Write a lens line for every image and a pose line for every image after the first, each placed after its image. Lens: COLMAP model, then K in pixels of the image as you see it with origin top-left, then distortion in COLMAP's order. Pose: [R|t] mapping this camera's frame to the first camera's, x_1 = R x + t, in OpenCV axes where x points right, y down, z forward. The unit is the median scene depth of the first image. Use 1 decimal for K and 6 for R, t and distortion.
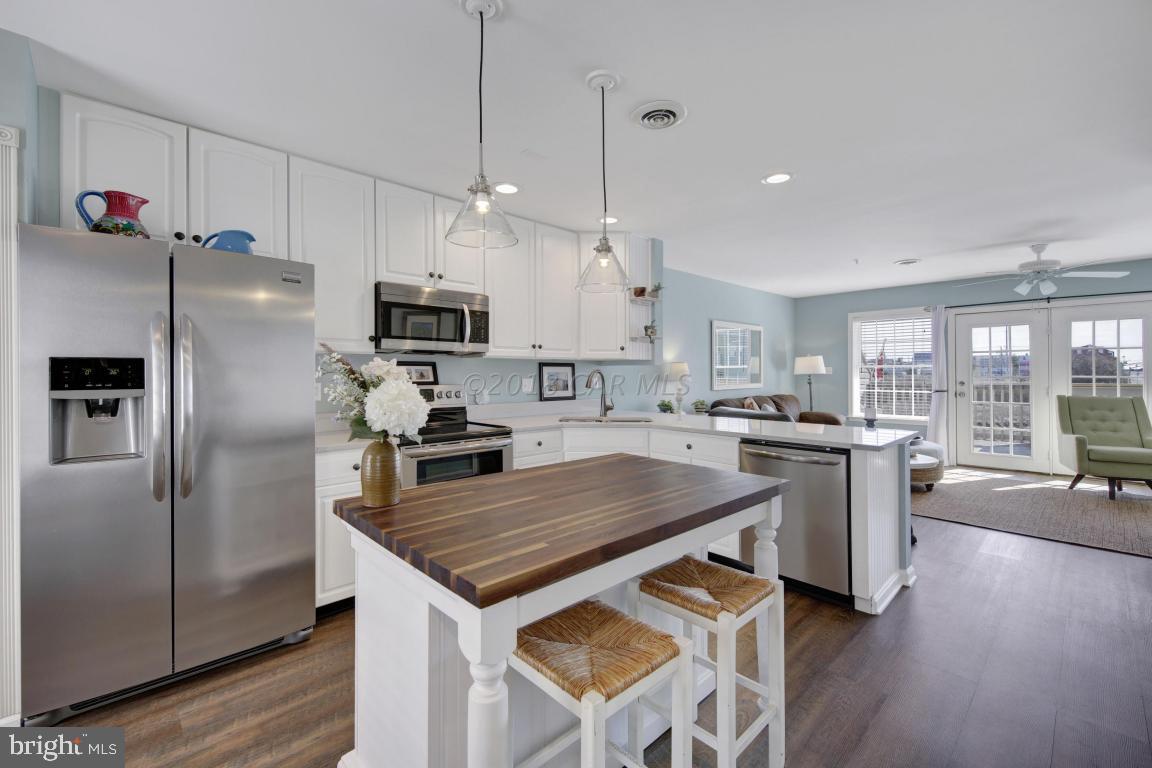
lens RADIAL K [[488.2, 0, 571.1], [0, 488.2, 369.1], [0, 0, 1]] dist [0.008228, -0.000176]
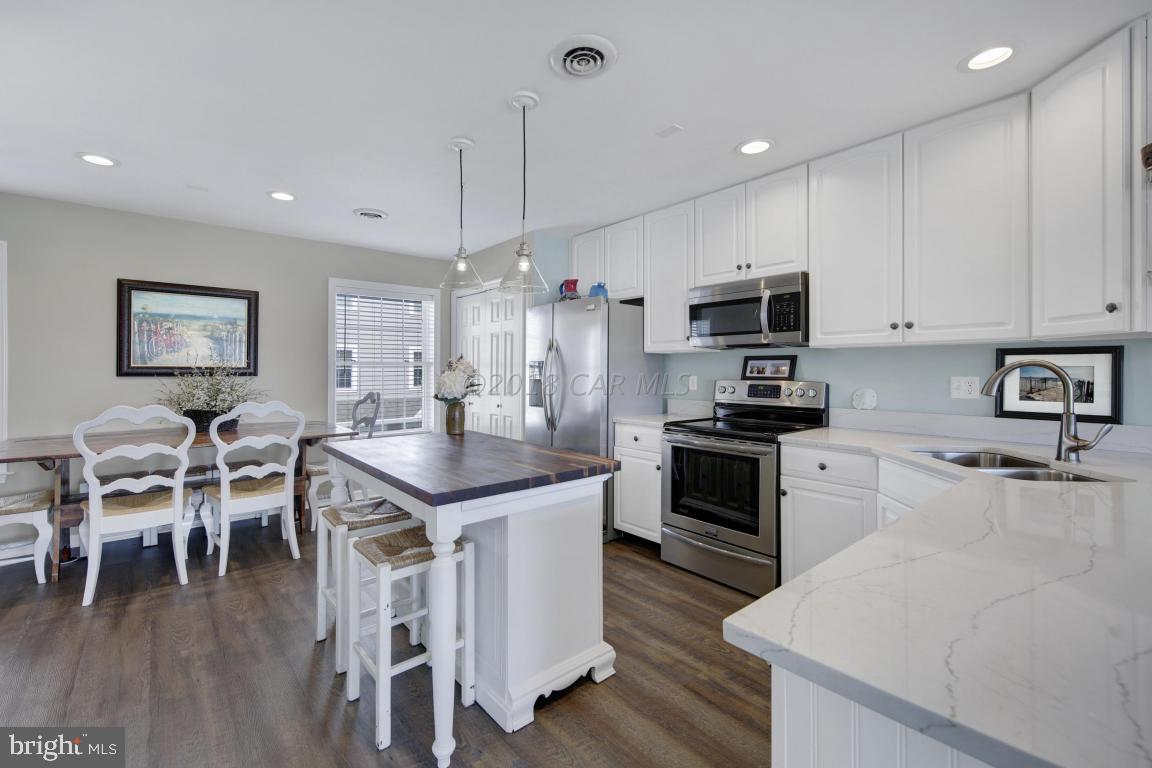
lens RADIAL K [[488.2, 0, 571.1], [0, 488.2, 369.1], [0, 0, 1]] dist [0.008228, -0.000176]
pose [[-0.059615, -0.001536, -0.998220, 0.650412], [0.008017, 0.999966, -0.002018, 0.009105], [0.998189, -0.008123, -0.059601, 0.658937]]
